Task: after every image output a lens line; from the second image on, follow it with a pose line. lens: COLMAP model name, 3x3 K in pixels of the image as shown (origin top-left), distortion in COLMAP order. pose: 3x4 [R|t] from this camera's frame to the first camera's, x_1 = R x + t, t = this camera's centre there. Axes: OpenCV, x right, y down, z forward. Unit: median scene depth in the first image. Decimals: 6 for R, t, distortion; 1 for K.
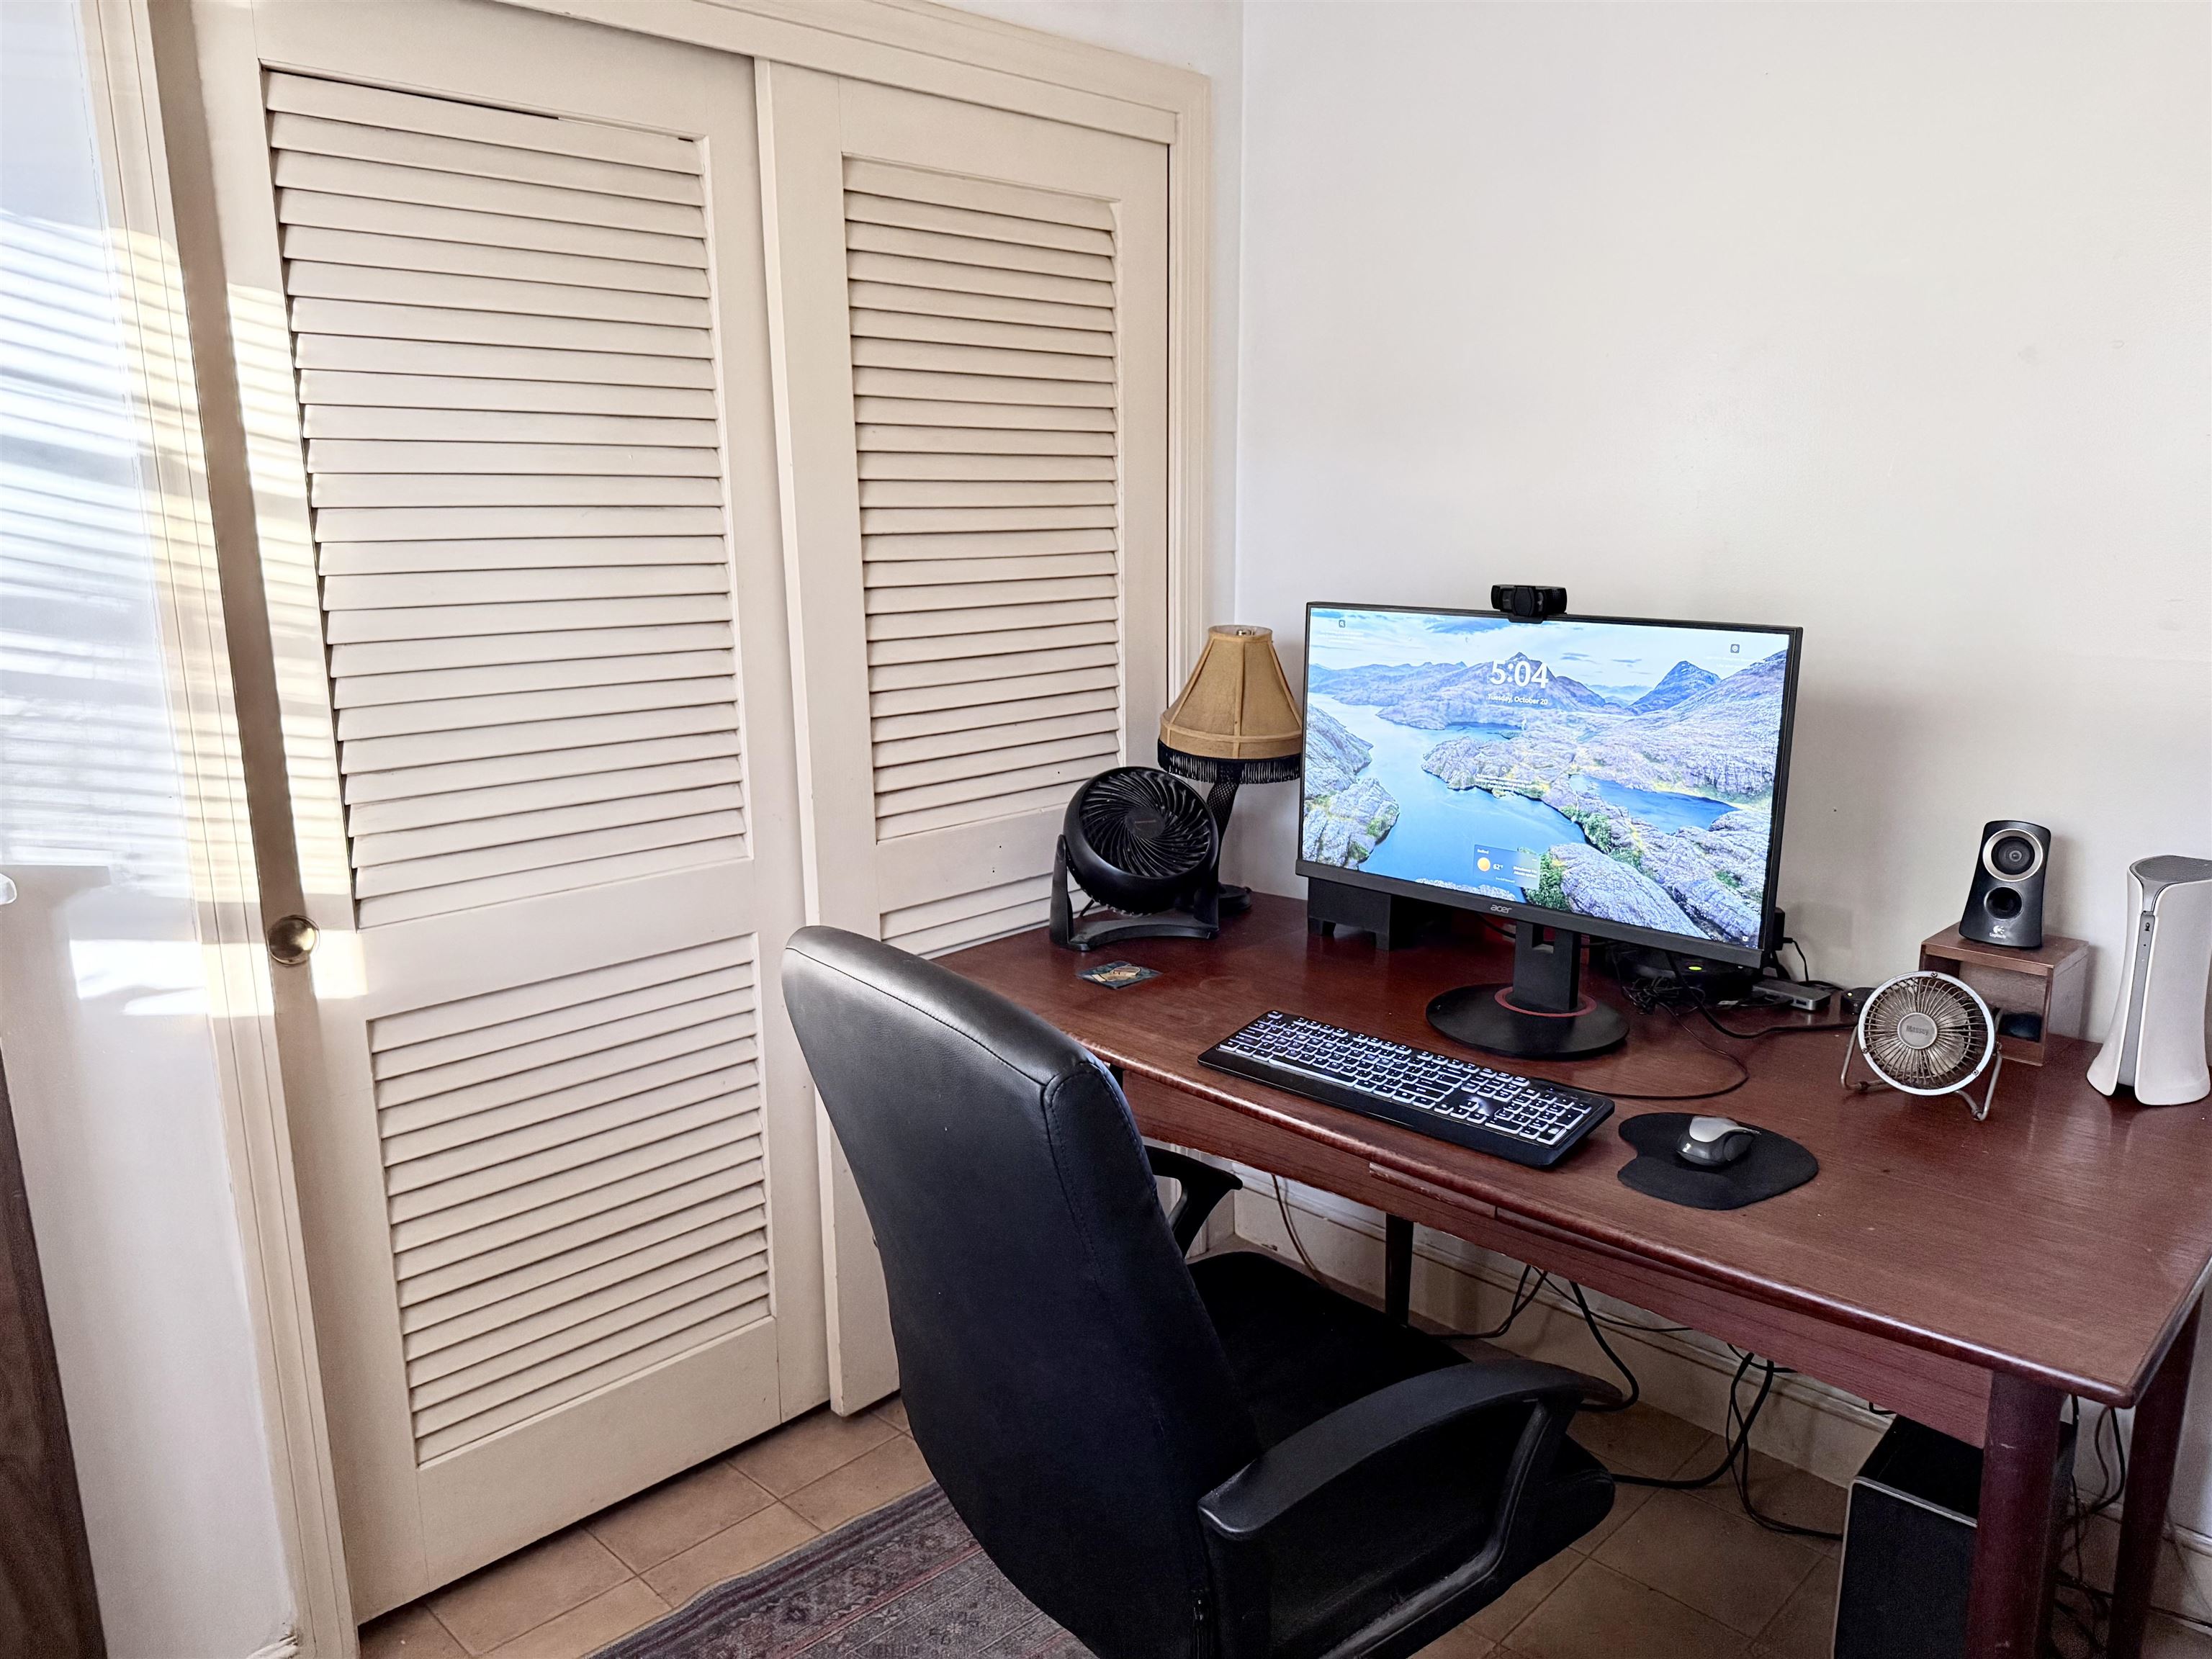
lens RADIAL K [[1573.1, 0, 1092.0], [0, 1573.1, 856.5], [0, 0, 1]] dist [0.074935, -0.120865]
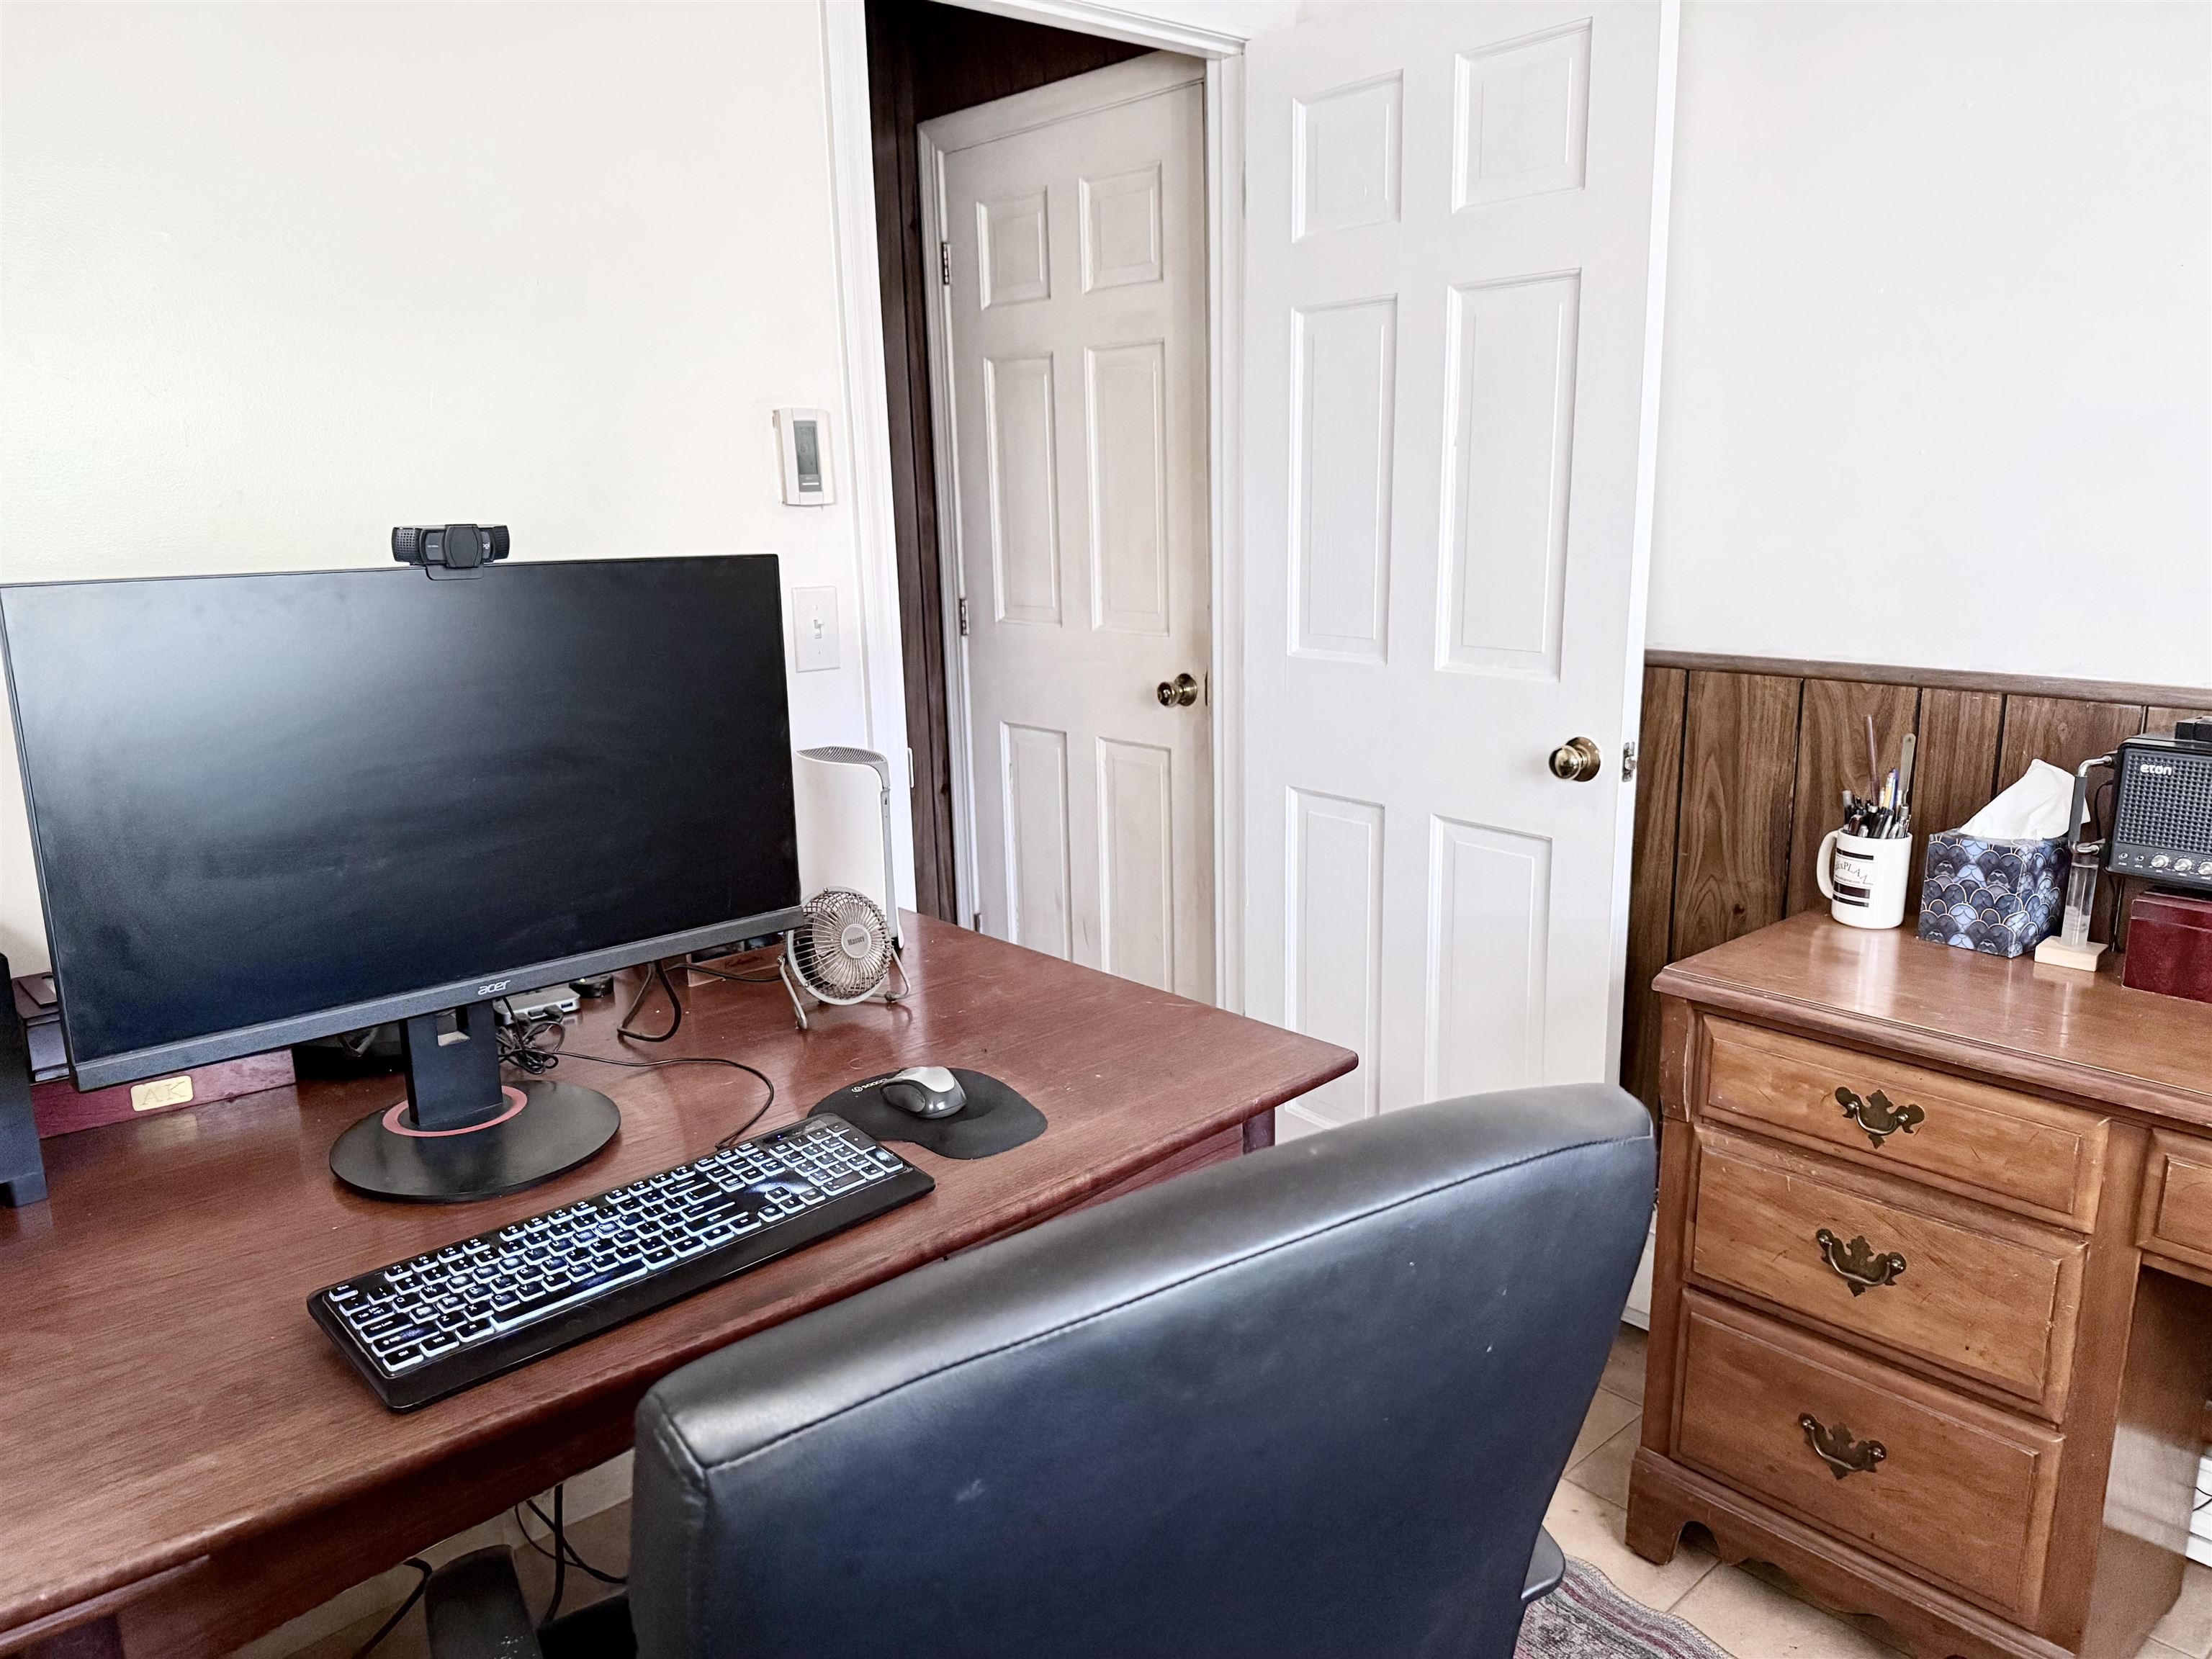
lens RADIAL K [[1573.1, 0, 1092.0], [0, 1573.1, 856.5], [0, 0, 1]] dist [0.074935, -0.120865]
pose [[0.026025, -0.206134, 0.978178, -0.421186], [0.256394, 0.947153, 0.192775, -0.093229], [-0.966222, 0.245782, 0.077501, 0.691796]]
